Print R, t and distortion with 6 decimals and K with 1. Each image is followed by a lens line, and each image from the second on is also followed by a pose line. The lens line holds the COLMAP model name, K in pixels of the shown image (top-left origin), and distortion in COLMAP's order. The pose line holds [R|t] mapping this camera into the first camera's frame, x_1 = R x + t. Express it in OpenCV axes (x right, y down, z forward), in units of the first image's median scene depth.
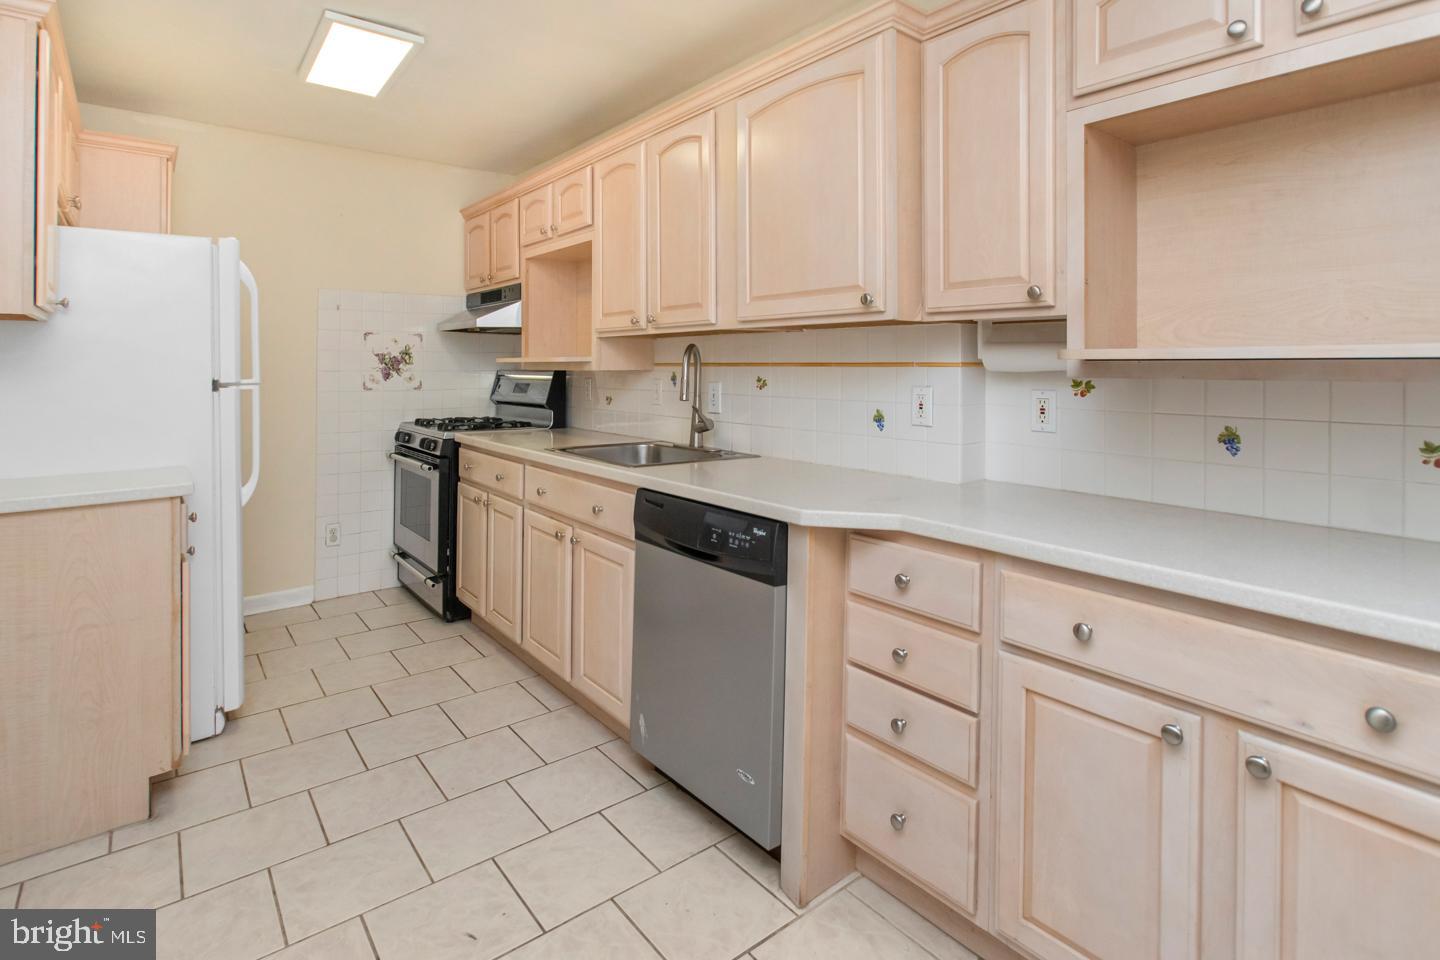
lens RADIAL K [[706.7, 0, 720.0], [0, 706.7, 480.0], [0, 0, 1]] dist [0.000614, 0.000498]
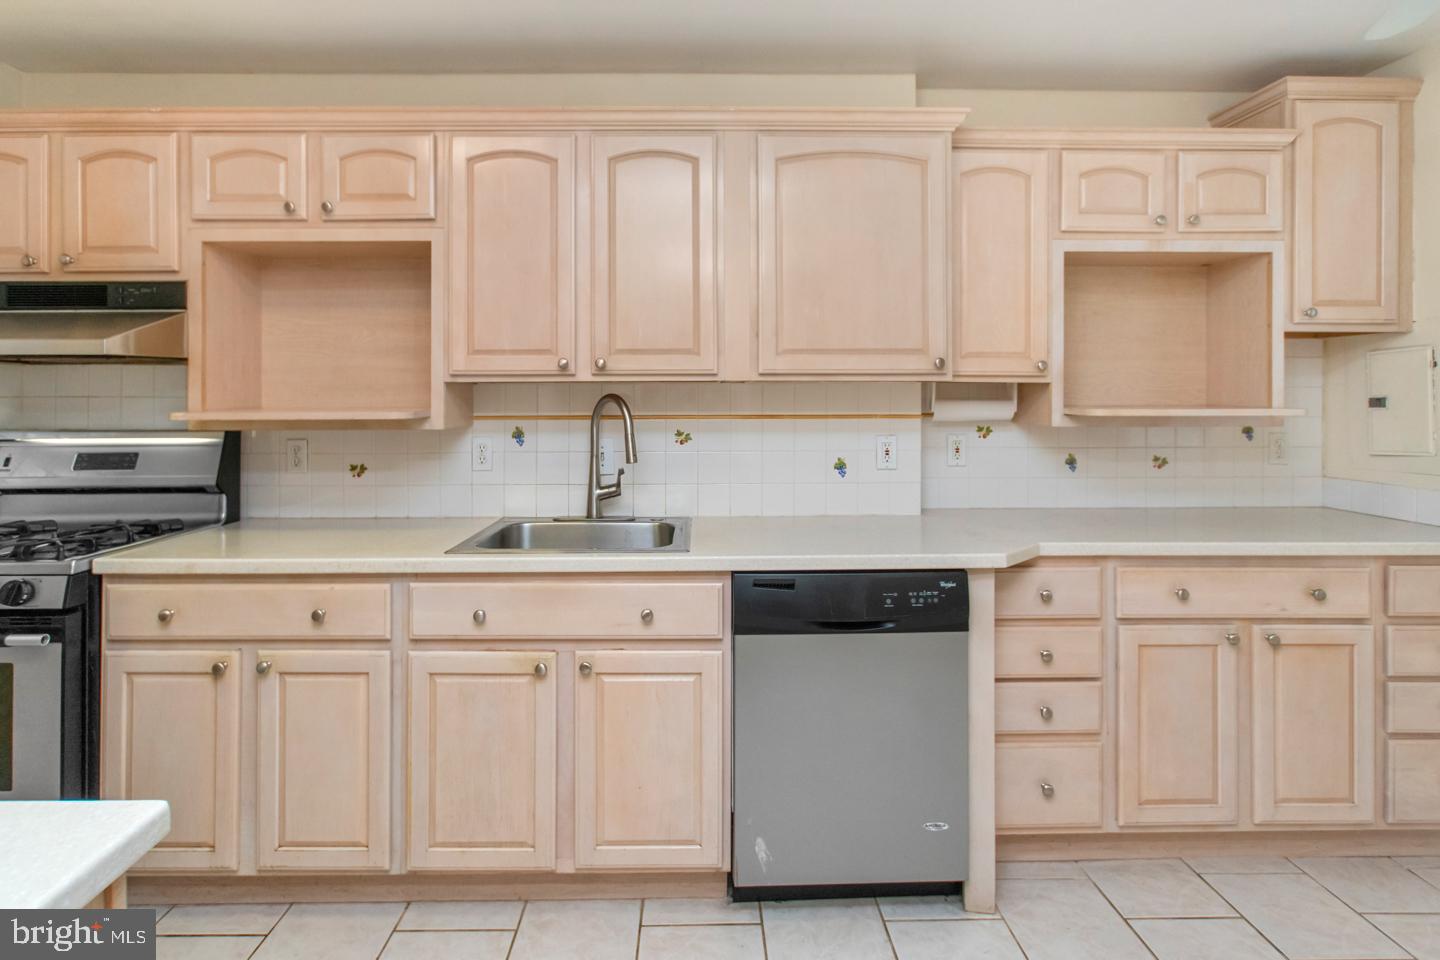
lens RADIAL K [[709.5, 0, 716.3], [0, 709.5, 493.8], [0, 0, 1]] dist [-0.014141, -0.000214]
pose [[0.608313, -0.109945, 0.786046, -0.764868], [0.129304, 0.990856, 0.038525, -0.113803], [-0.783094, 0.078203, 0.616967, 0.496253]]
